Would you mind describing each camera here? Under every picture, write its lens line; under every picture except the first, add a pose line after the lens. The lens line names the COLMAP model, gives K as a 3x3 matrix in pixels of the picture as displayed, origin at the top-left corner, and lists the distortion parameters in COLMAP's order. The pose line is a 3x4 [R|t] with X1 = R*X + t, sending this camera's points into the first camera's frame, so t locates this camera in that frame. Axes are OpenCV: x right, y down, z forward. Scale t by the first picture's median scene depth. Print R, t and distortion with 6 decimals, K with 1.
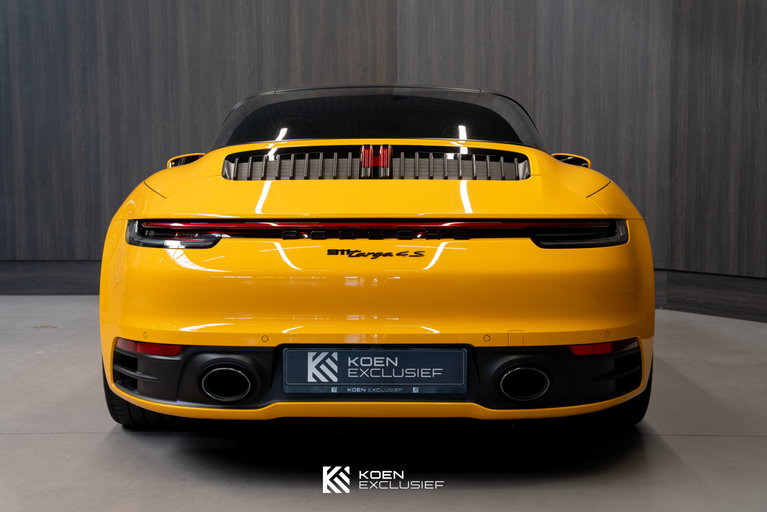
lens RADIAL K [[1242.1, 0, 378.0], [0, 1242.1, 250.5], [0, 0, 1]] dist [0.160306, 0.000000]
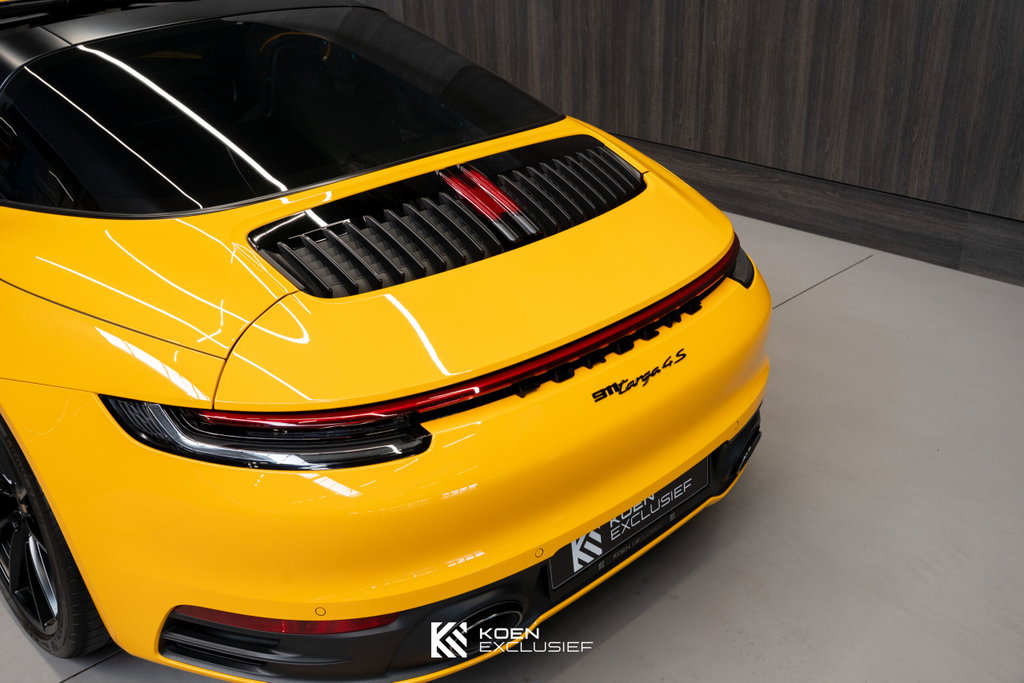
lens RADIAL K [[1007.1, 0, 510.0], [0, 1007.1, 346.3], [0, 0, 1]] dist [-0.002136, 0.000000]
pose [[0.717620, -0.322423, 0.617305, -0.174636], [0.076179, 0.917400, 0.390606, -0.104629], [-0.692256, -0.233281, 0.682907, 0.301342]]
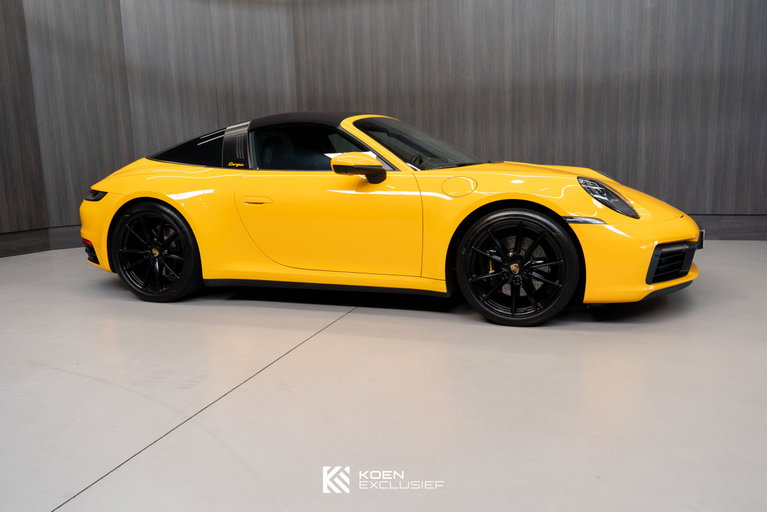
lens RADIAL K [[621.4, 0, 393.4], [0, 621.4, 267.3], [0, 0, 1]] dist [-0.087074, 0.093955]
pose [[0.281934, -0.181213, 0.942165, -0.562923], [0.088362, 0.982732, 0.162574, -0.031556], [-0.955356, 0.037416, 0.293078, 0.379310]]
